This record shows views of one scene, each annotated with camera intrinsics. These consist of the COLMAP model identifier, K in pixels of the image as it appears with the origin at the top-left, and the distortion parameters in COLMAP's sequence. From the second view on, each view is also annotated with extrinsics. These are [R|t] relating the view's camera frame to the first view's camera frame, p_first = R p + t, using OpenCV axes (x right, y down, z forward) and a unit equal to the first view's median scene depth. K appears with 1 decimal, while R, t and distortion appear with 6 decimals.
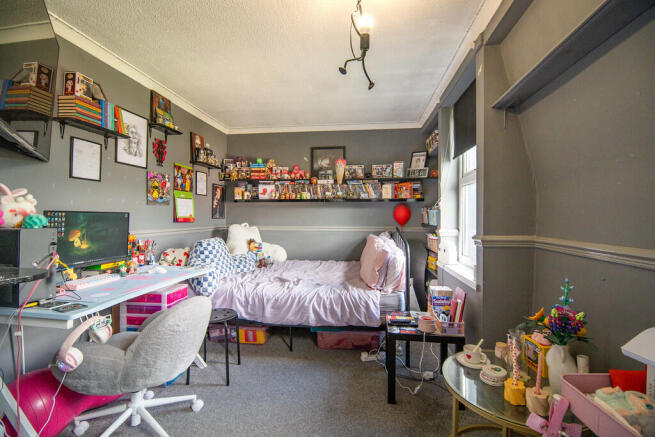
lens RADIAL K [[293.3, 0, 327.1], [0, 293.3, 215.4], [0, 0, 1]] dist [0.000643, 0.000010]
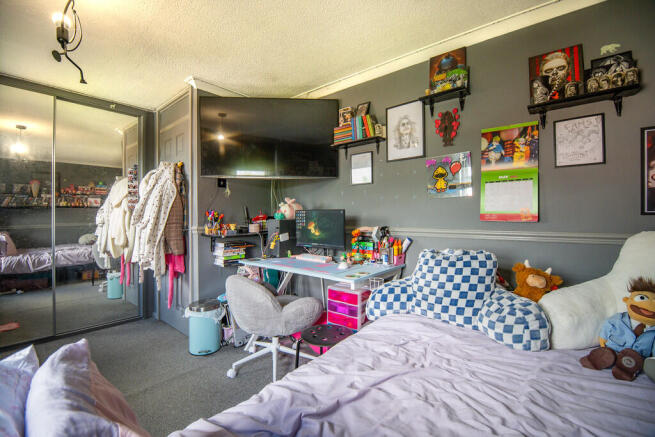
lens RADIAL K [[293.3, 0, 328.3], [0, 293.3, 218.1], [0, 0, 1]] dist [0.000643, 0.000010]
pose [[-0.532569, -0.001885, -0.846384, 0.285431], [0.002105, 0.999991, -0.003552, 0.024969], [0.846384, -0.003674, -0.532561, 1.363132]]
